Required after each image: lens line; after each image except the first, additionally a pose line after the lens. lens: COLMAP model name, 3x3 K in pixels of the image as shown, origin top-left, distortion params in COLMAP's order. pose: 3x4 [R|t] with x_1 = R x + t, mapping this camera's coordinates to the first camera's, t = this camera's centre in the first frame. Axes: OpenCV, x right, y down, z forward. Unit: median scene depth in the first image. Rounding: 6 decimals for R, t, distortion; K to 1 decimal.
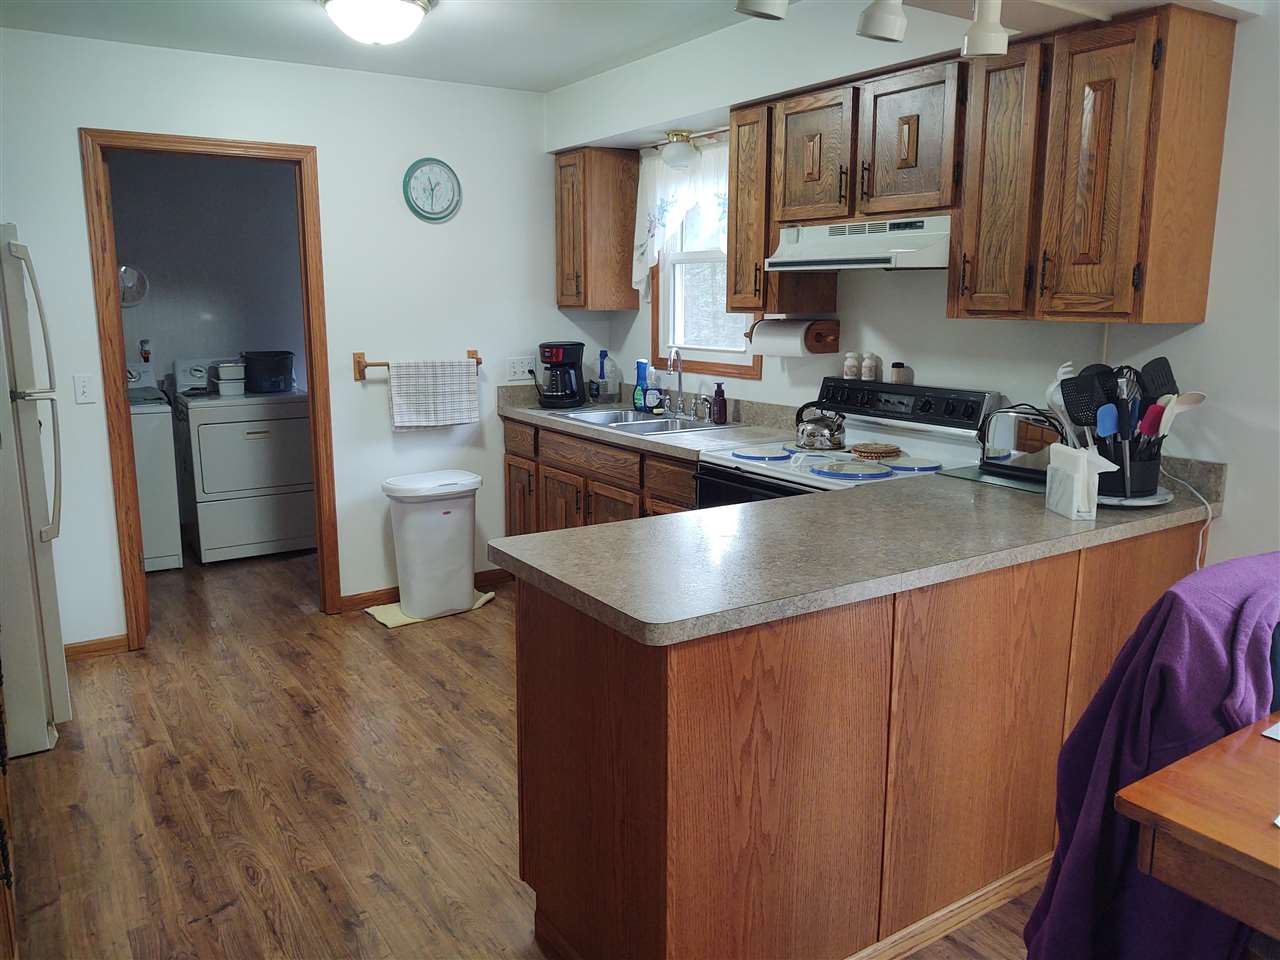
lens RADIAL K [[980.2, 0, 641.5], [0, 980.2, 472.1], [0, 0, 1]] dist [-0.001670, 0.000456]
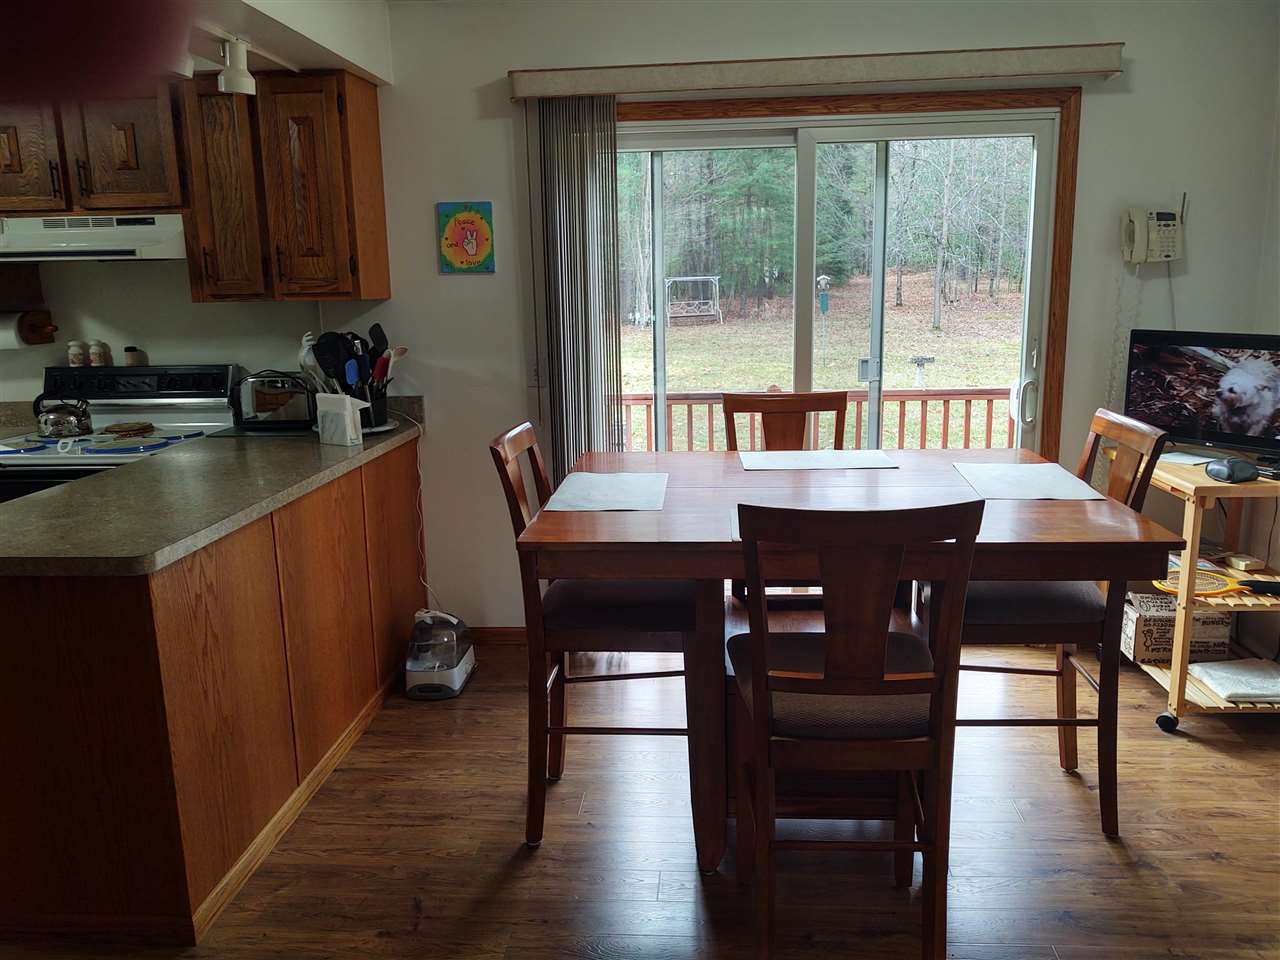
lens RADIAL K [[1007.2, 0, 640.0], [0, 1007.2, 480.0], [0, 0, 1]] dist [0.000124, 0.004144]
pose [[0.623460, -0.170347, 0.763072, -0.321316], [0.160494, 0.983077, 0.088330, 0.030745], [-0.765205, 0.067399, 0.640249, -0.164962]]
